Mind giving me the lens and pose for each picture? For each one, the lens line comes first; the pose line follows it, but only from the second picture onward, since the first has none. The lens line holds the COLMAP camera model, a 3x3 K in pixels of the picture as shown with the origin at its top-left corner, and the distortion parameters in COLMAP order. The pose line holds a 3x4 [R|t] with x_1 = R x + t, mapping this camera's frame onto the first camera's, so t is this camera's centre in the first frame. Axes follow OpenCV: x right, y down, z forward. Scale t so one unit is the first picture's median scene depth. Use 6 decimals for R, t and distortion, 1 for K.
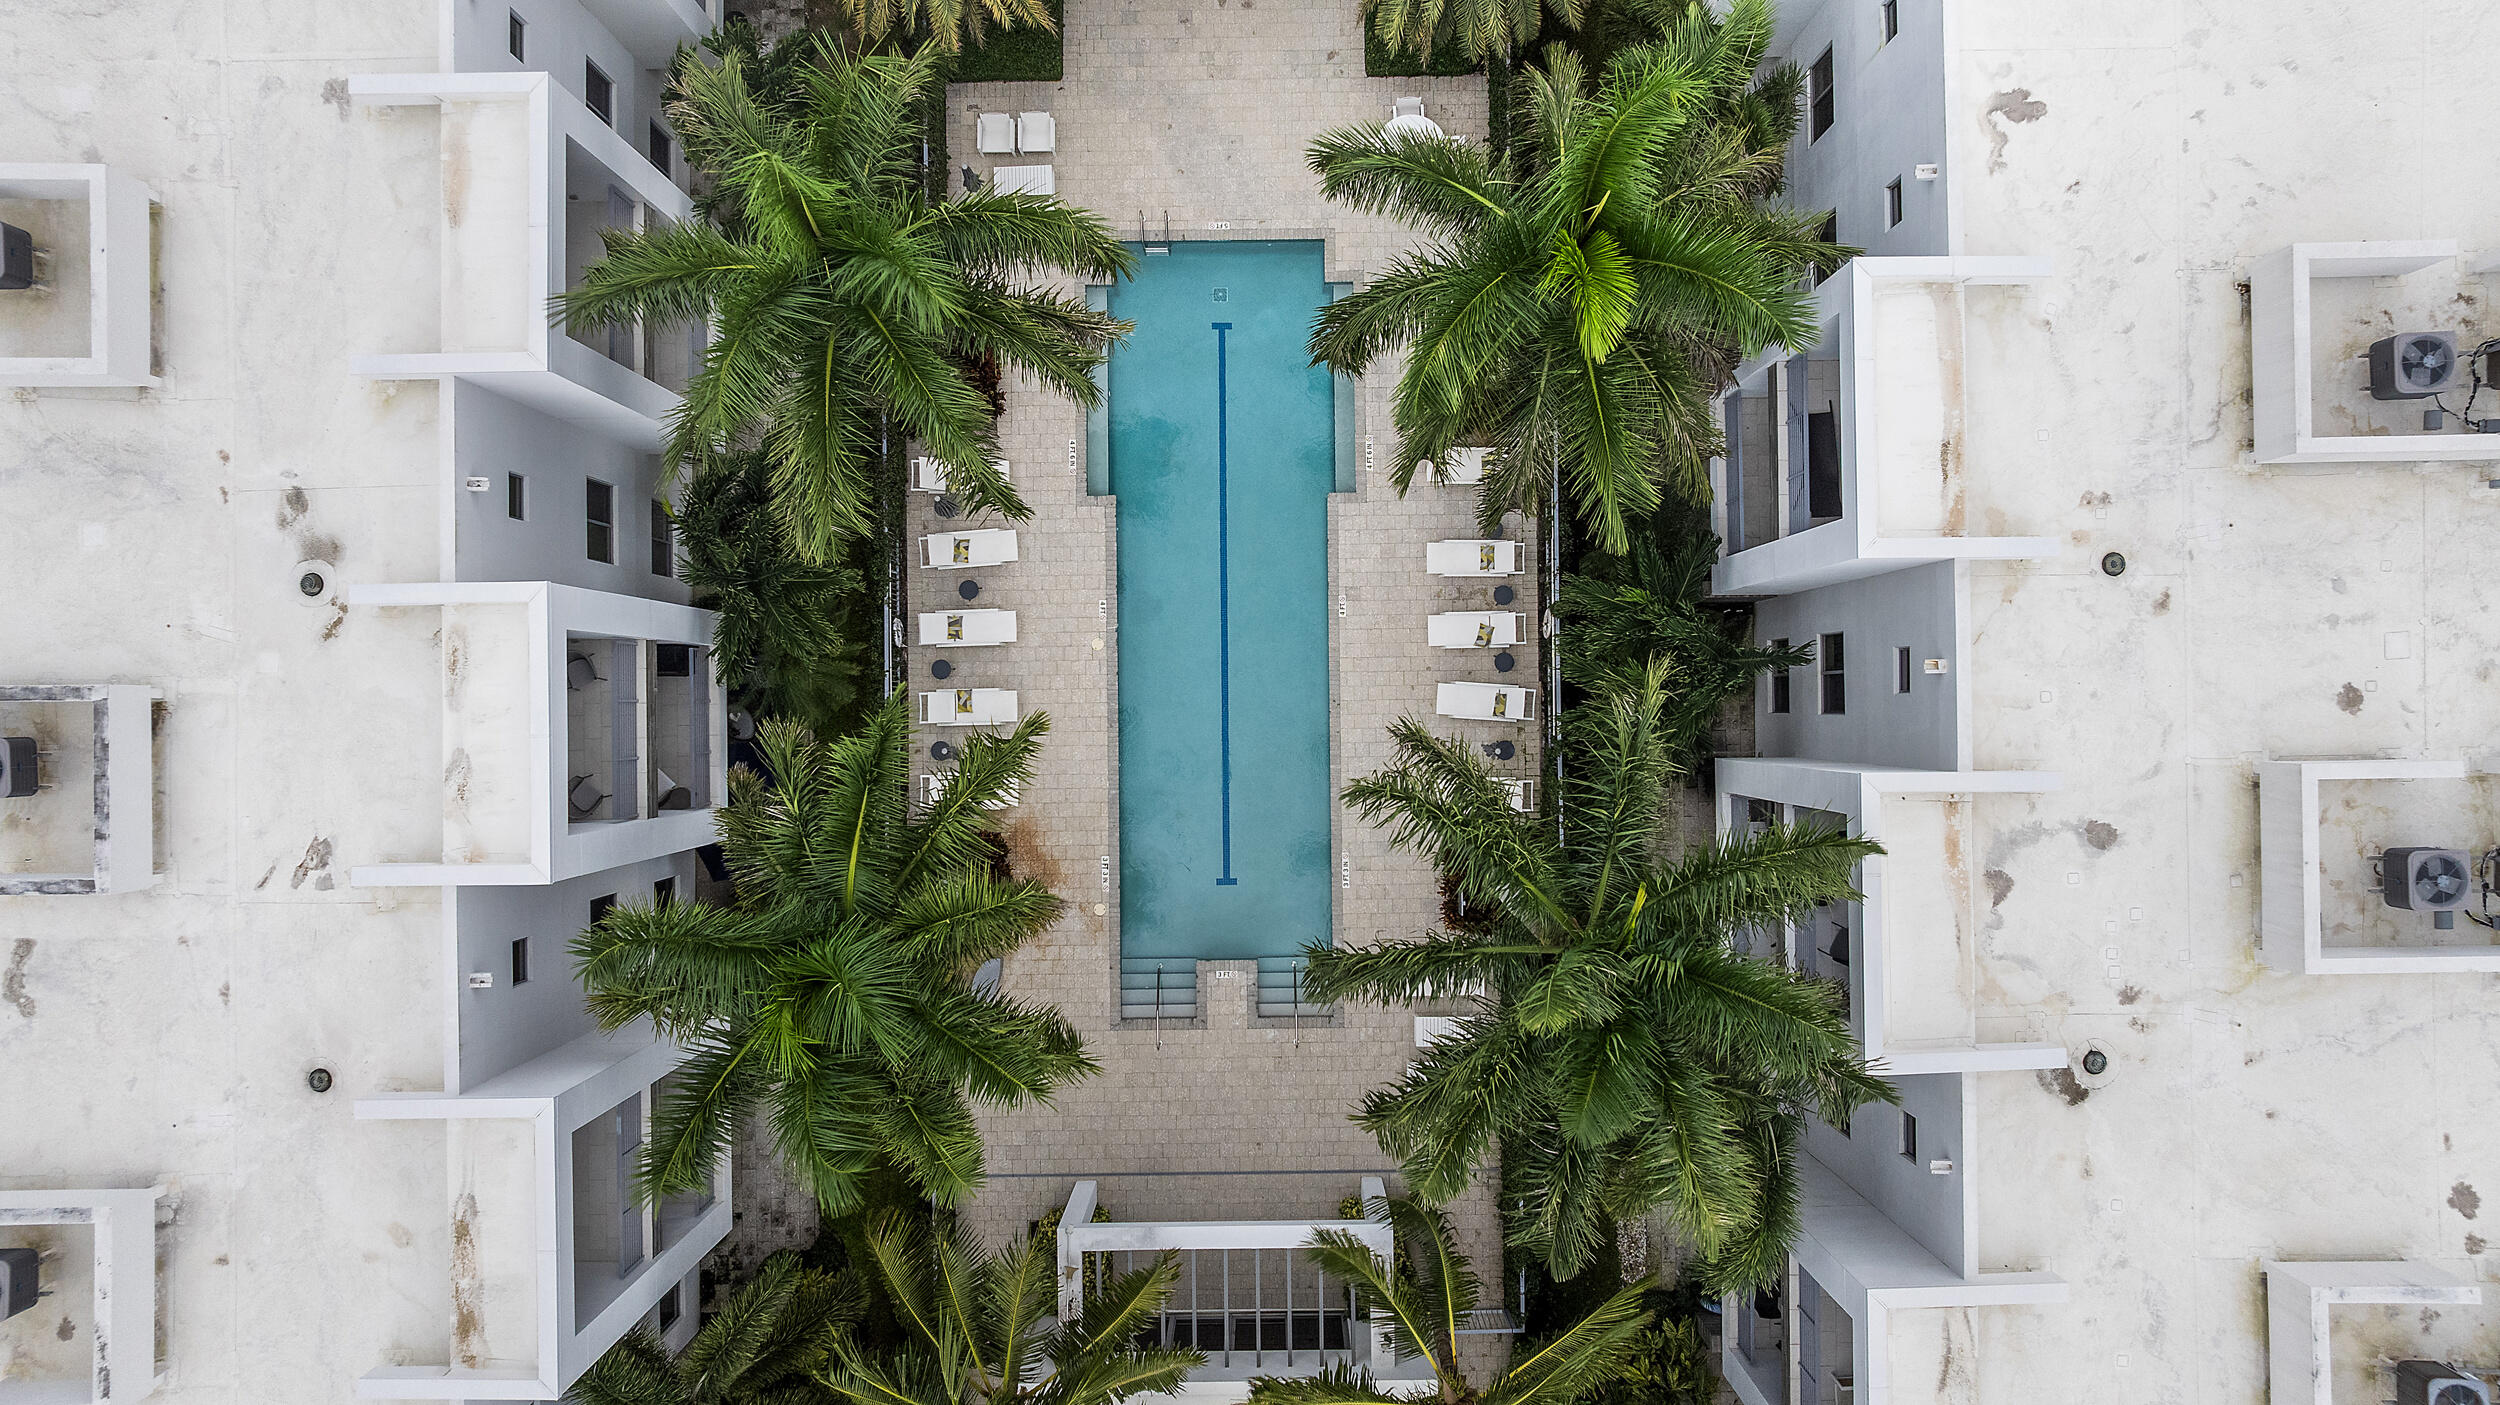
lens RADIAL K [[1776.6, 0, 1247.7], [0, 1776.6, 700.2], [0, 0, 1]] dist [-0.023176, -0.013771]
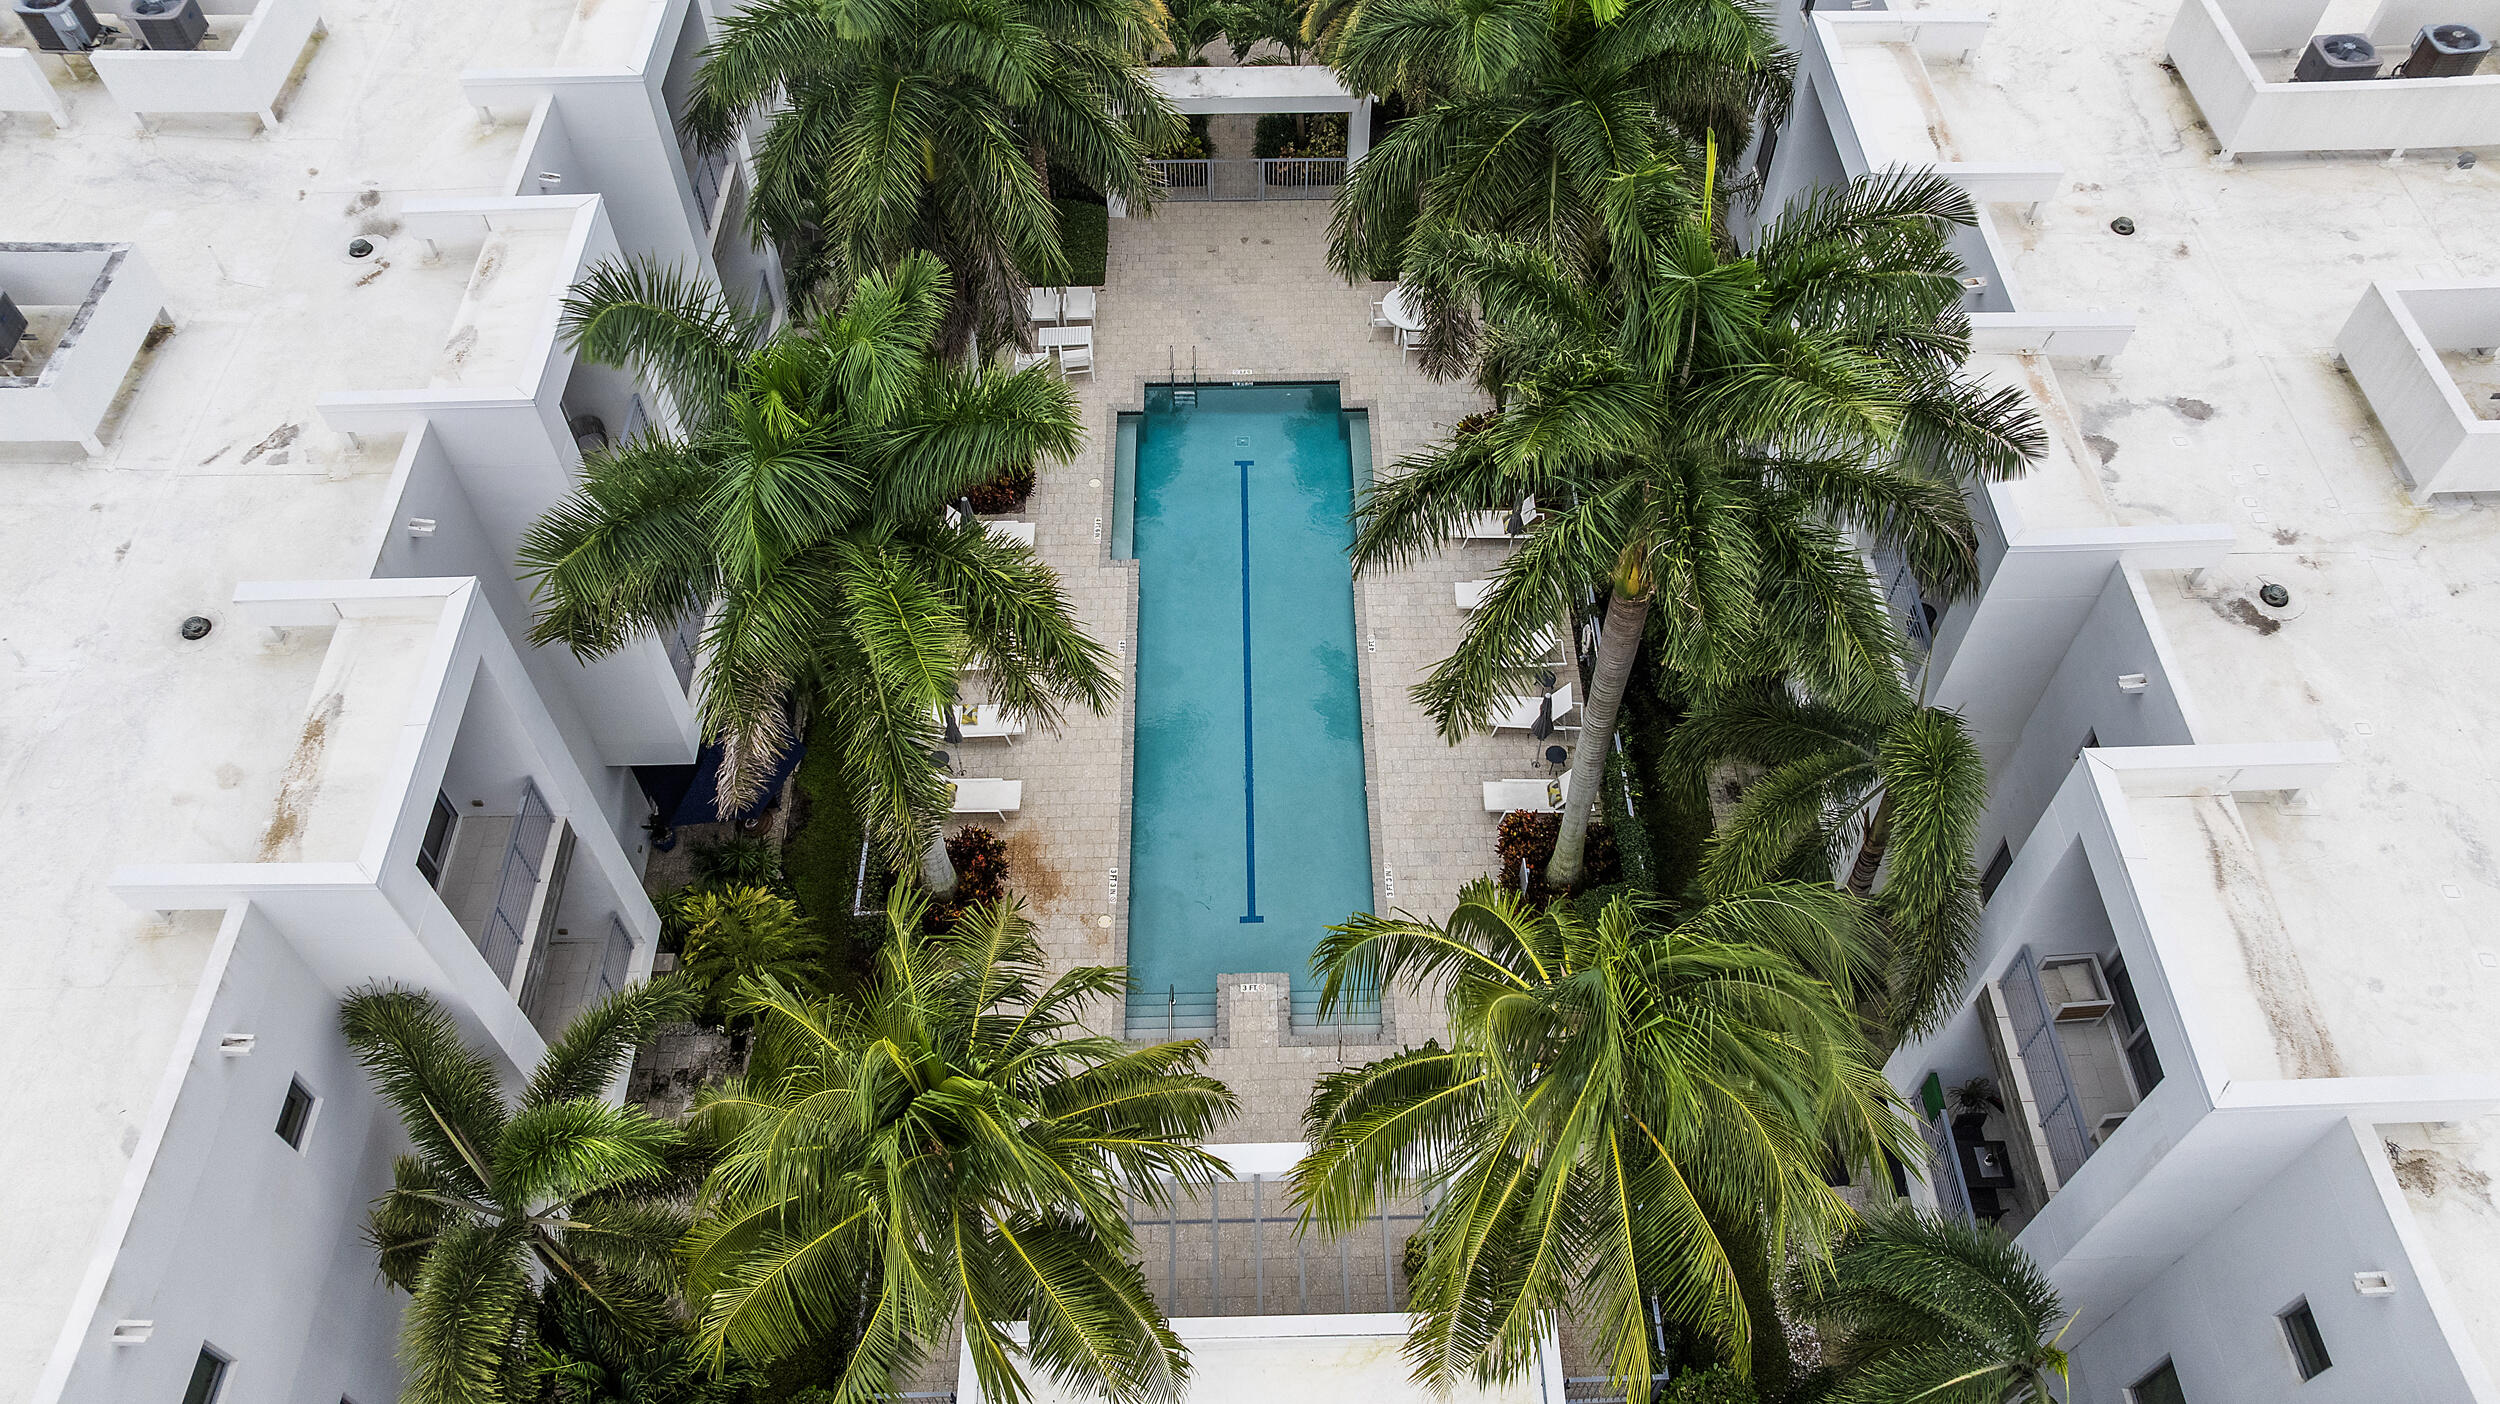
lens RADIAL K [[1781.1, 0, 1247.2], [0, 1781.1, 700.3], [0, 0, 1]] dist [-0.032654, 0.021515]
pose [[0.999993, -0.001246, 0.003546, -0.023804], [0.003120, 0.801150, -0.598456, 0.753836], [-0.002095, 0.598463, 0.801148, 0.338235]]
